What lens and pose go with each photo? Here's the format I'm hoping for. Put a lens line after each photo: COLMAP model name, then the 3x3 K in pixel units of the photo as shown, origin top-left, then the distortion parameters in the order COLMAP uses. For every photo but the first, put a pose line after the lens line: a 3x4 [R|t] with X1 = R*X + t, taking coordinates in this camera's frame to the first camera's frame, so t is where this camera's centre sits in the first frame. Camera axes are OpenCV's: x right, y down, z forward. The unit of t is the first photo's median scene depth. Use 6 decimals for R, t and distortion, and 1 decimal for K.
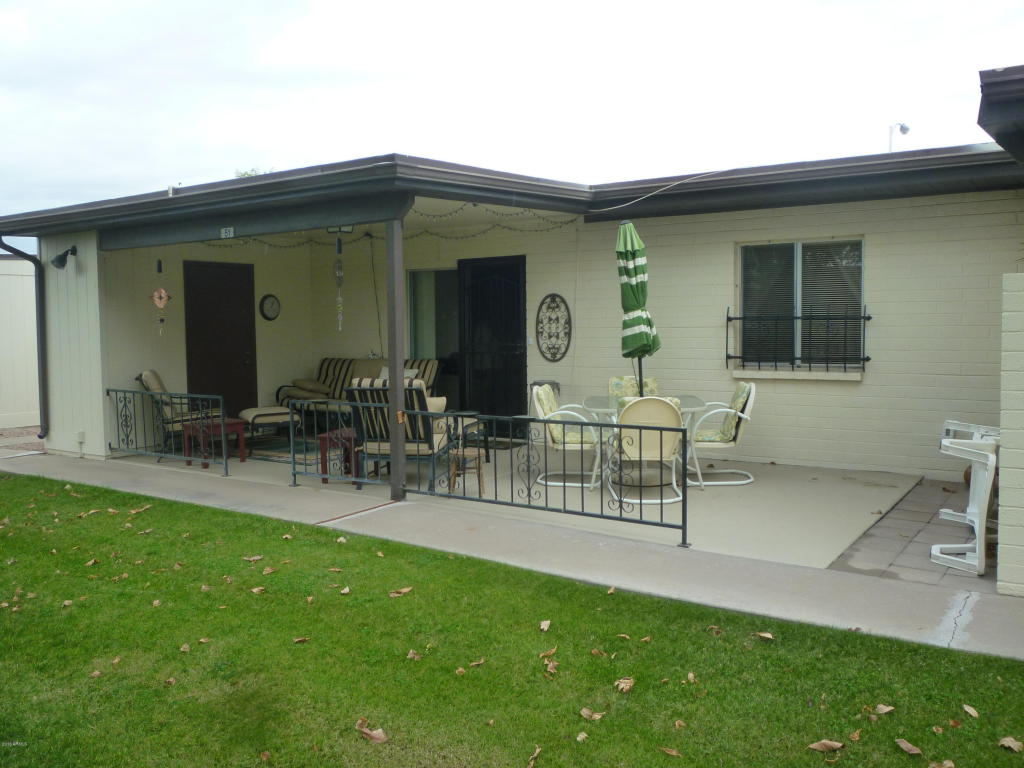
lens RADIAL K [[883.4, 0, 510.1], [0, 883.4, 383.6], [0, 0, 1]] dist [-0.059589, 0.039461]
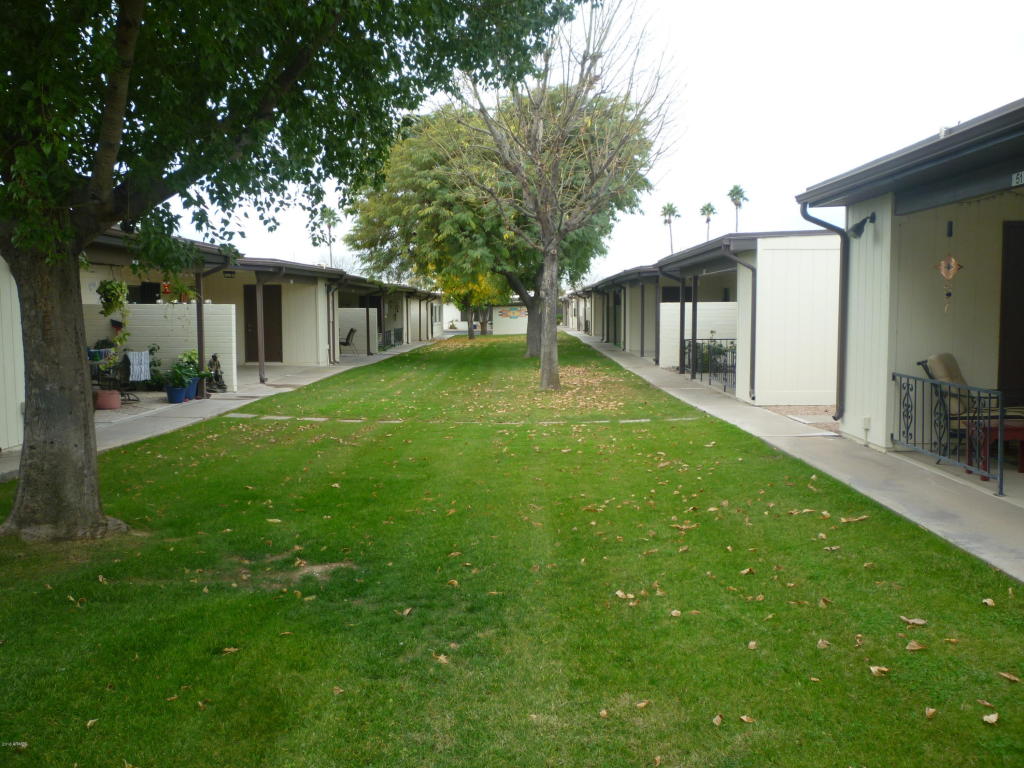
lens RADIAL K [[883.4, 0, 514.0], [0, 883.4, 387.6], [0, 0, 1]] dist [-0.059589, 0.039461]
pose [[0.550247, 0.081312, -0.831034, 0.072385], [-0.055812, 0.996603, 0.060558, -0.012373], [0.833135, 0.013060, 0.552916, 0.213722]]
